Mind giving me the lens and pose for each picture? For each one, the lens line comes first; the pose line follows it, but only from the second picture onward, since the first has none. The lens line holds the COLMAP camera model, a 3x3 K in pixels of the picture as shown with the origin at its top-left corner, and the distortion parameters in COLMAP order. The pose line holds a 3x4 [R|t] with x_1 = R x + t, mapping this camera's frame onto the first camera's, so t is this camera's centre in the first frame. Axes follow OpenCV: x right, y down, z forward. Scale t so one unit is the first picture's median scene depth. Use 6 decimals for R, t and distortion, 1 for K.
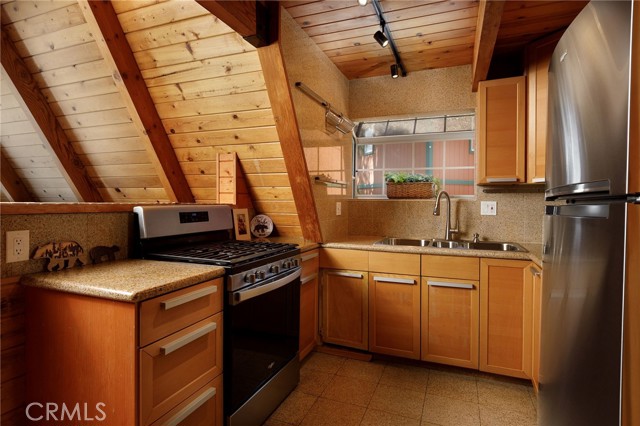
lens RADIAL K [[357.3, 0, 318.0], [0, 357.3, 201.8], [0, 0, 1]] dist [0.004652, 0.001288]
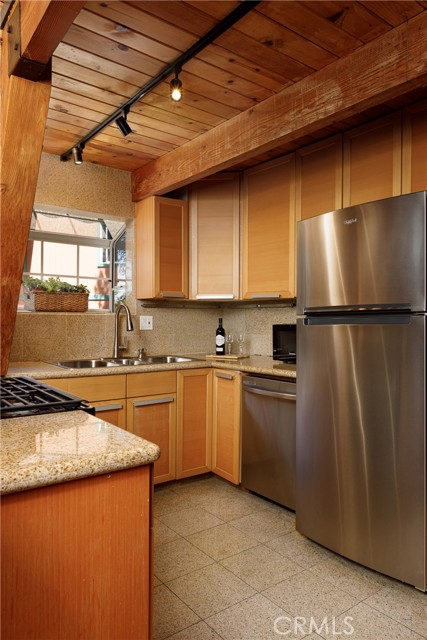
lens RADIAL K [[447.1, 0, 213.6], [0, 447.1, 319.2], [0, 0, 1]] dist [-0.004377, 0.000882]
pose [[0.519442, 0.000282, 0.854506, -0.512871], [-0.004406, 0.999988, 0.002349, 0.004407], [-0.854494, -0.004985, 0.519437, 0.207746]]
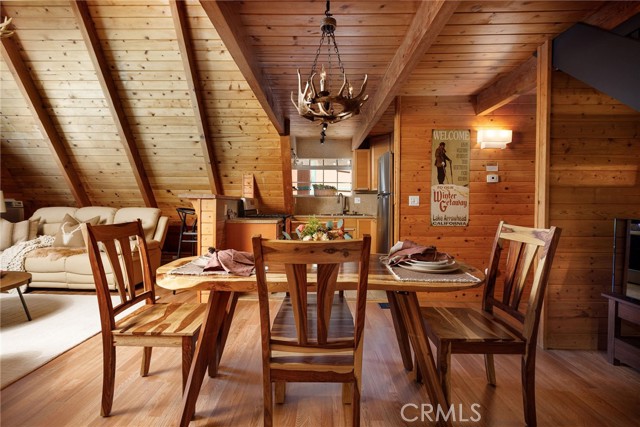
lens RADIAL K [[287.5, 0, 317.9], [0, 287.5, 213.0], [0, 0, 1]] dist [0.002763, -0.000292]
pose [[0.933329, -0.015946, 0.358668, -0.563762], [0.002682, 0.999295, 0.037449, 0.036302], [-0.359012, -0.033991, 0.932714, -0.872091]]
